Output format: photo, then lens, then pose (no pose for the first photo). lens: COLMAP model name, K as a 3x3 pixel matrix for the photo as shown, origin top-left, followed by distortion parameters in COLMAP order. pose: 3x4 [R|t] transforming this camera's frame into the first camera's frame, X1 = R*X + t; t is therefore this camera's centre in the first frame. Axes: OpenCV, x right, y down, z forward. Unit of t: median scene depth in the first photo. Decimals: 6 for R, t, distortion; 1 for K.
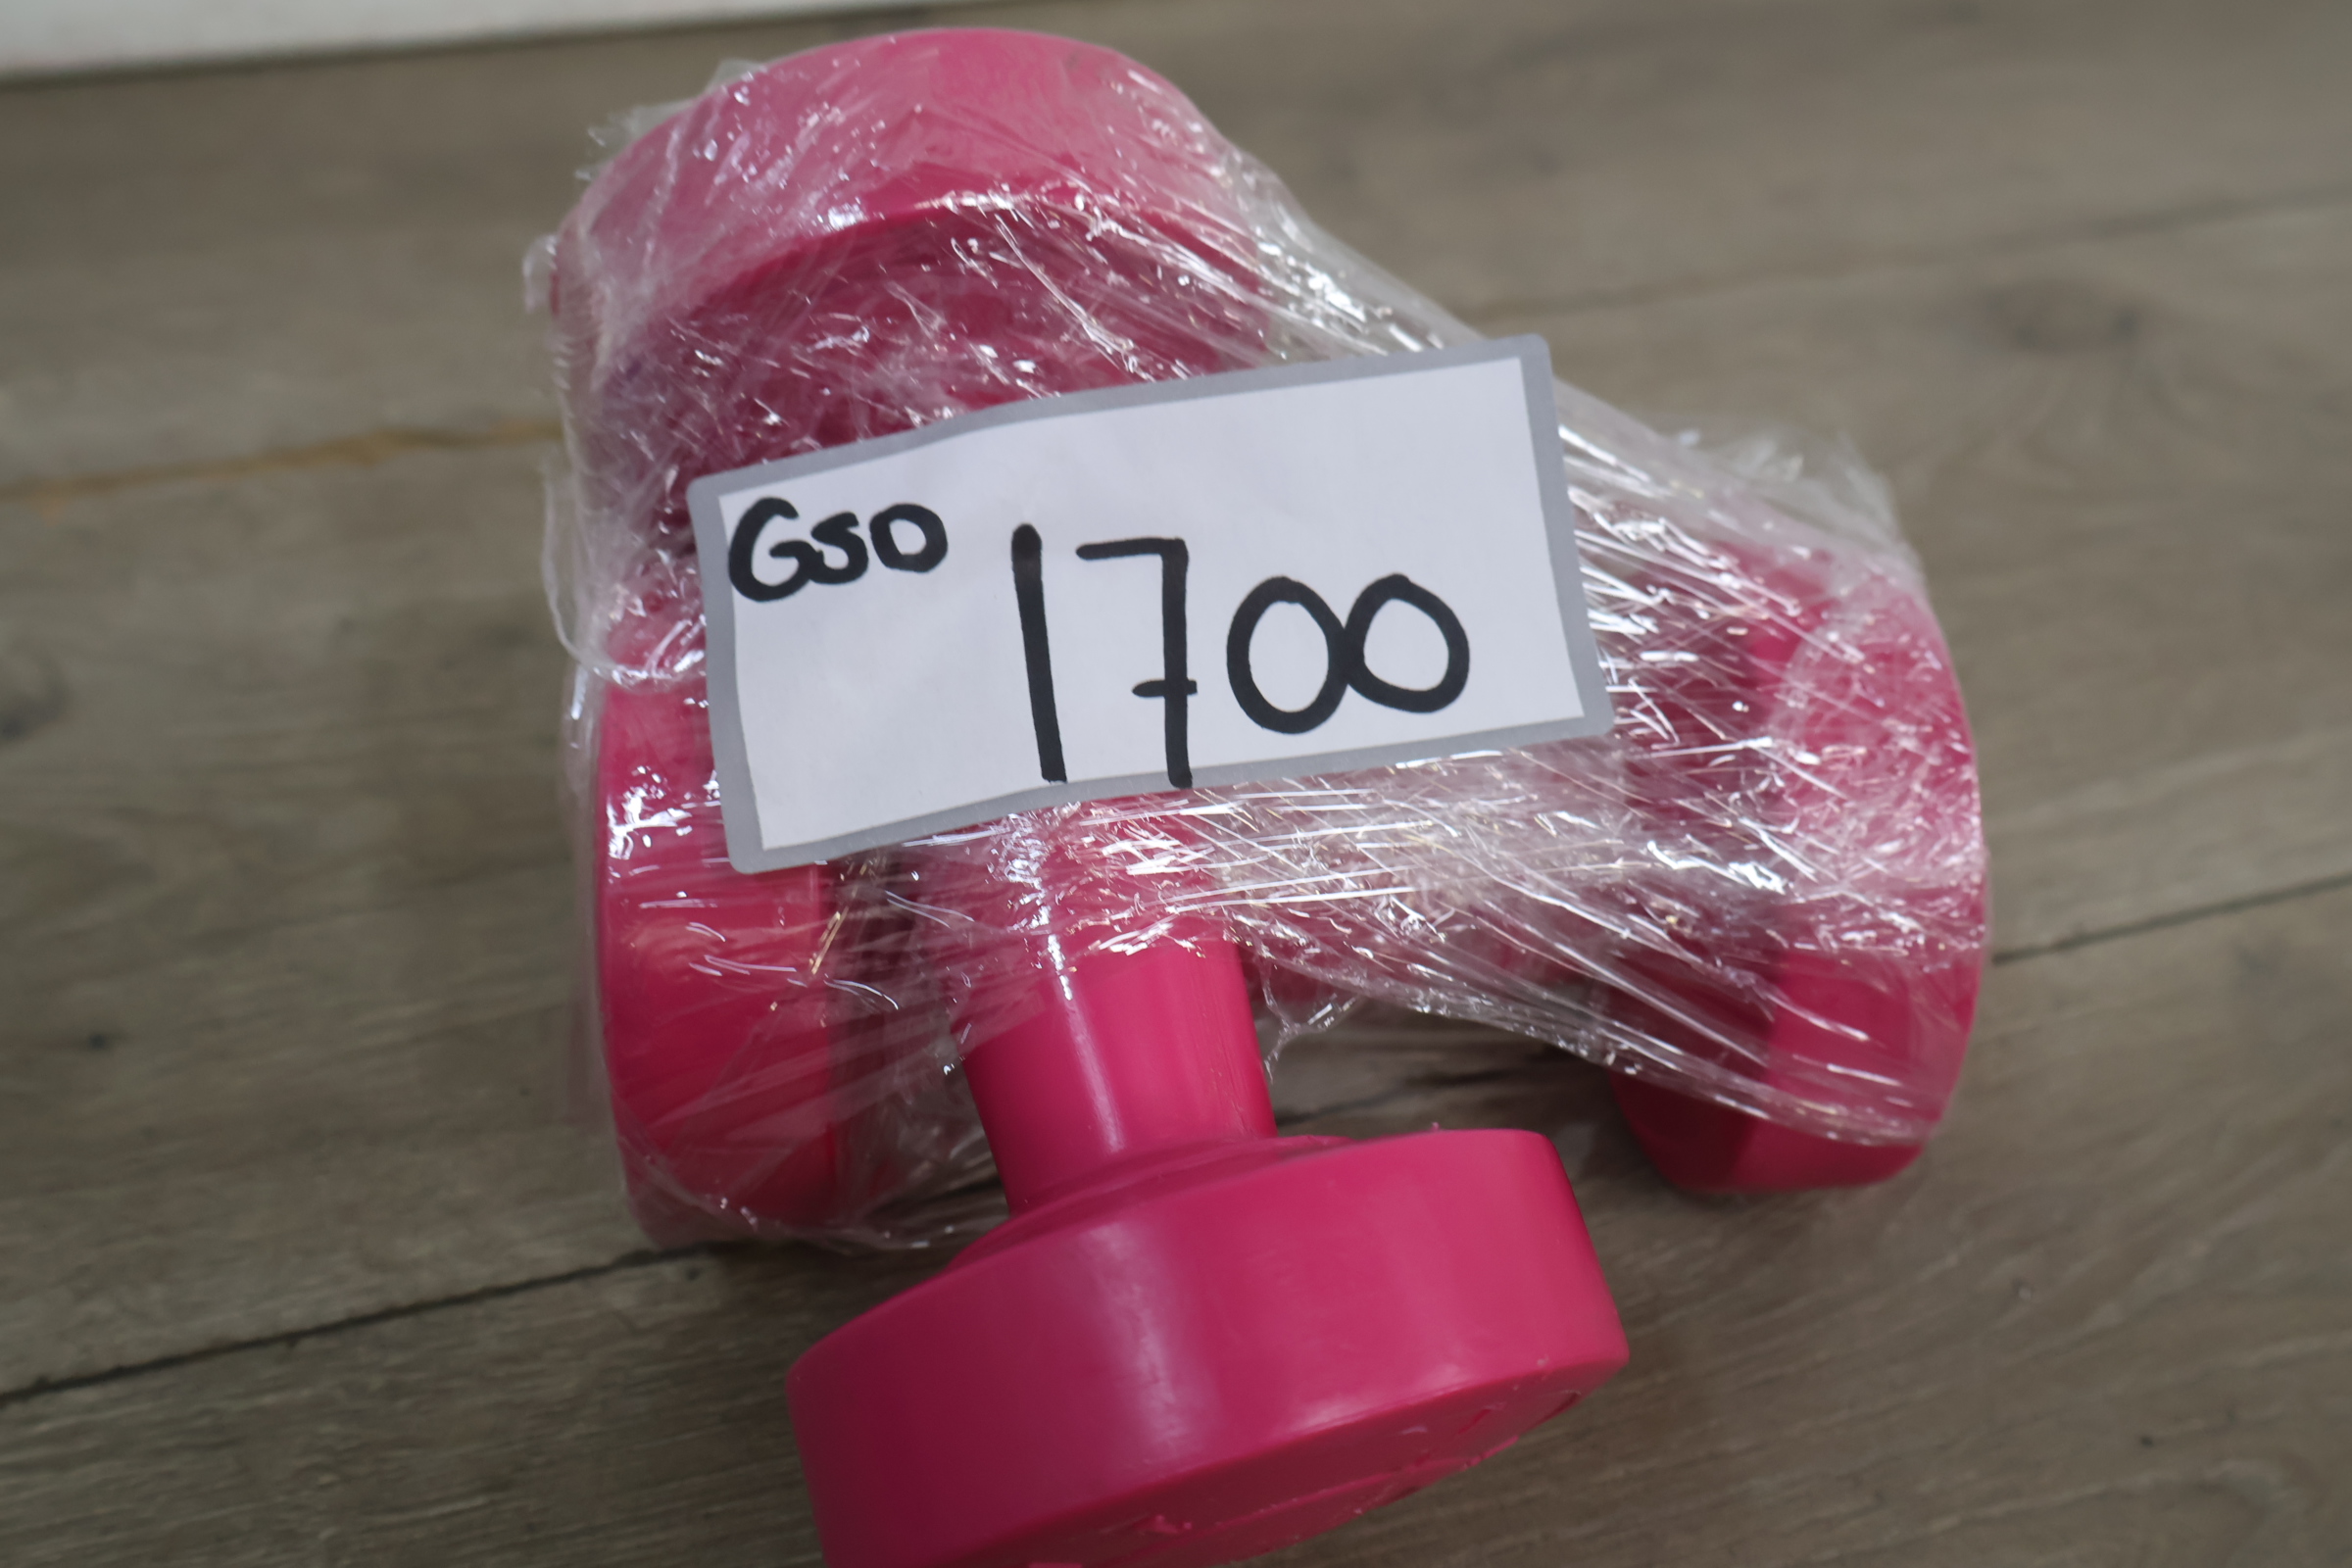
lens RADIAL K [[2433.2, 0, 1173.5], [0, 2433.2, 772.2], [0, 0, 1]] dist [0.006843, 0.000000]
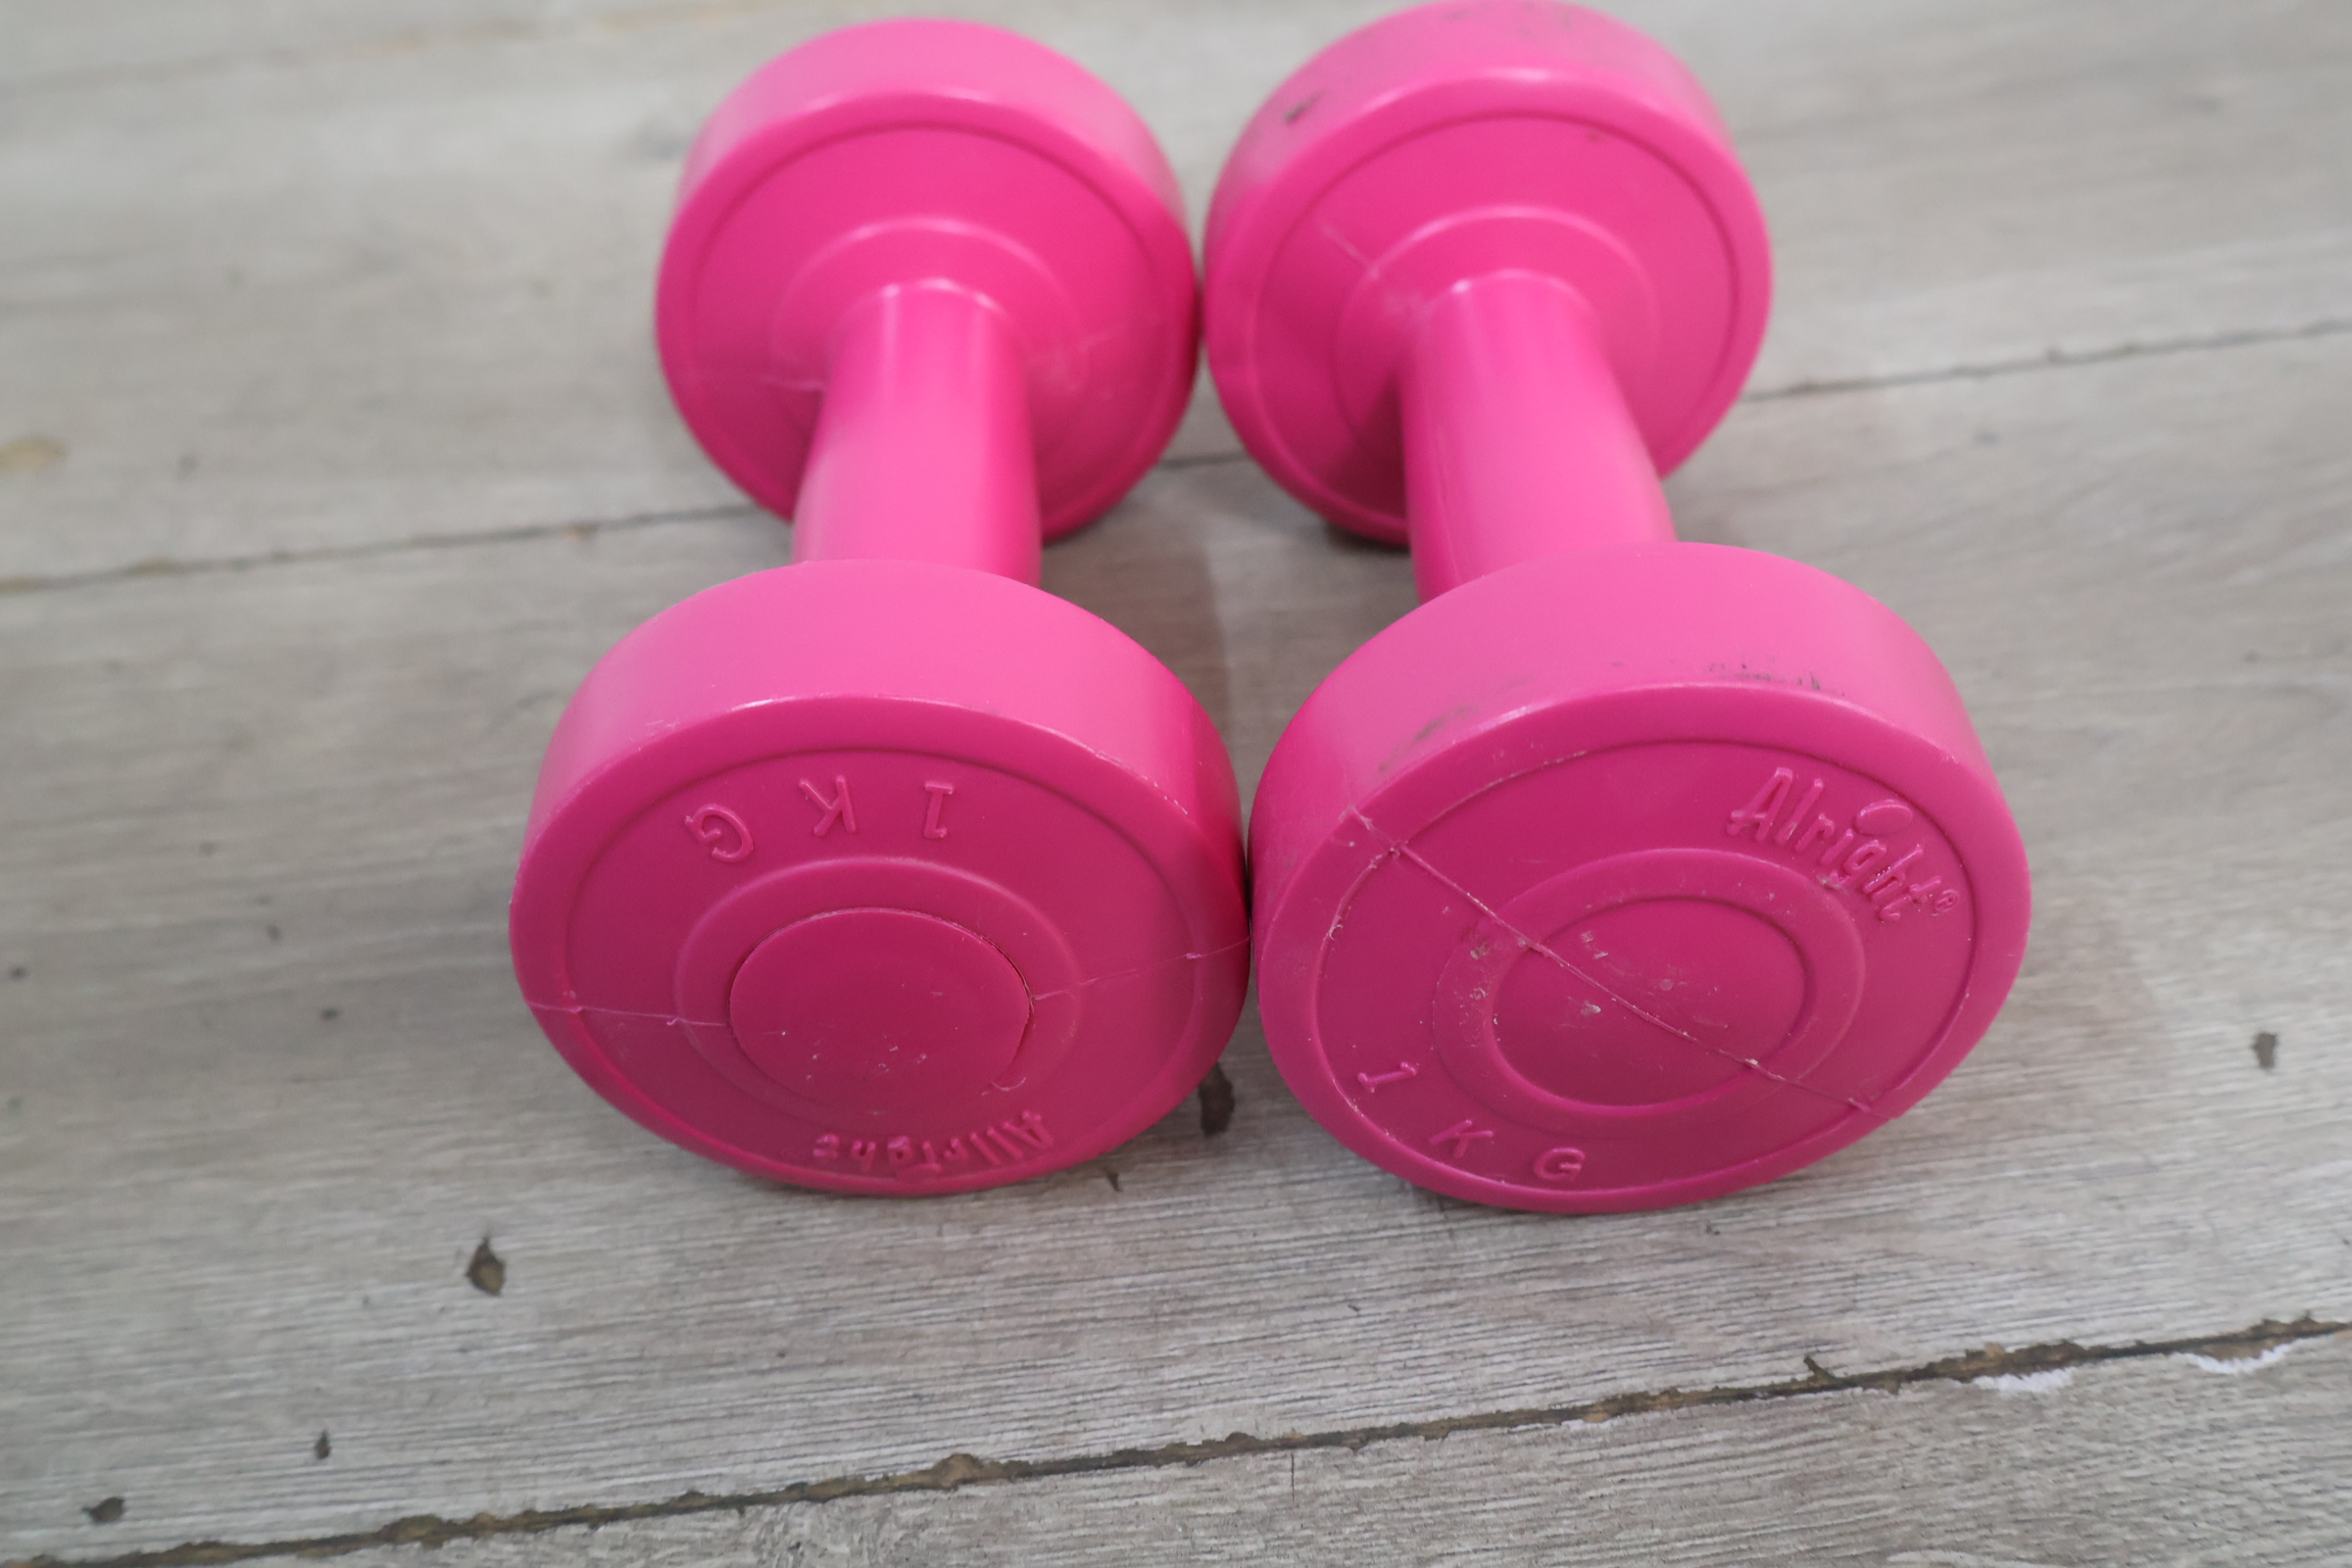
lens RADIAL K [[2433.2, 0, 1170.5], [0, 2433.2, 769.8], [0, 0, 1]] dist [0.006843, 0.000000]
pose [[0.959650, 0.068566, -0.272709, 0.226533], [-0.058173, 0.997245, 0.046027, 0.311134], [0.275113, -0.028305, 0.960995, -0.283880]]
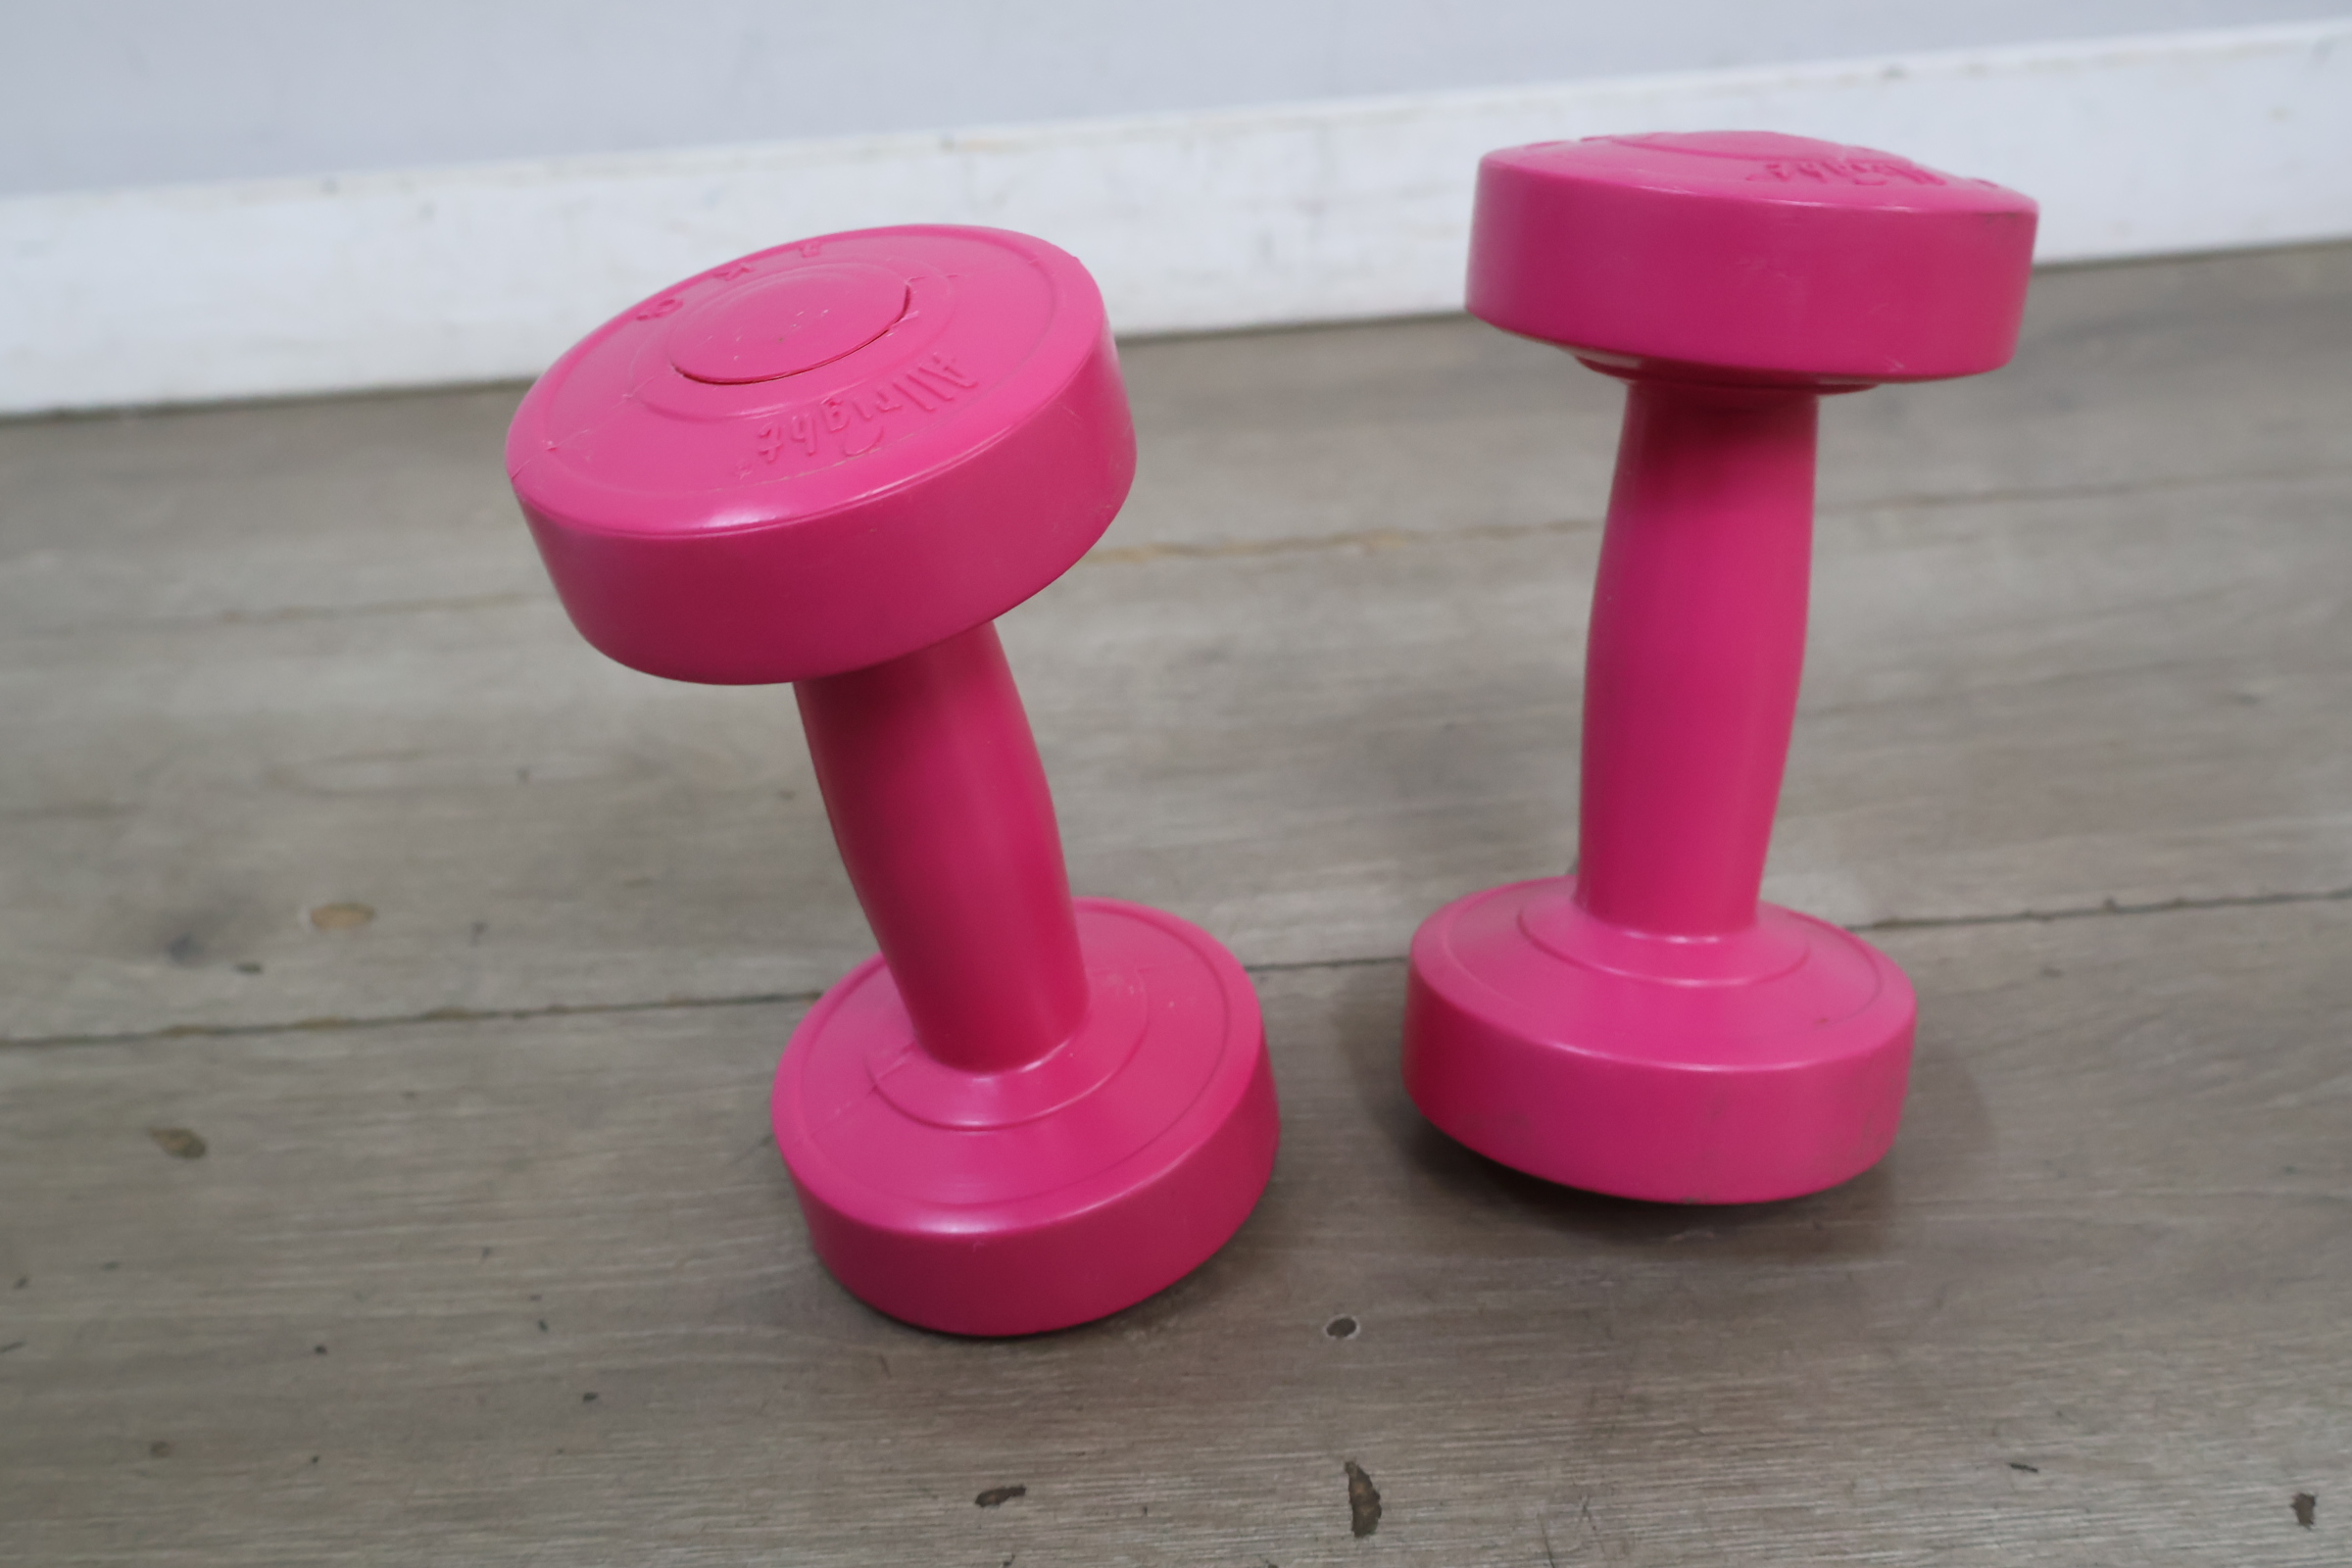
lens RADIAL K [[2433.2, 0, 1171.6], [0, 2433.2, 785.9], [0, 0, 1]] dist [0.006843, 0.000000]
pose [[0.944234, 0.047552, -0.325824, 0.250734], [-0.107123, 0.980051, -0.167406, 0.364412], [0.311363, 0.192974, 0.930491, -0.481523]]
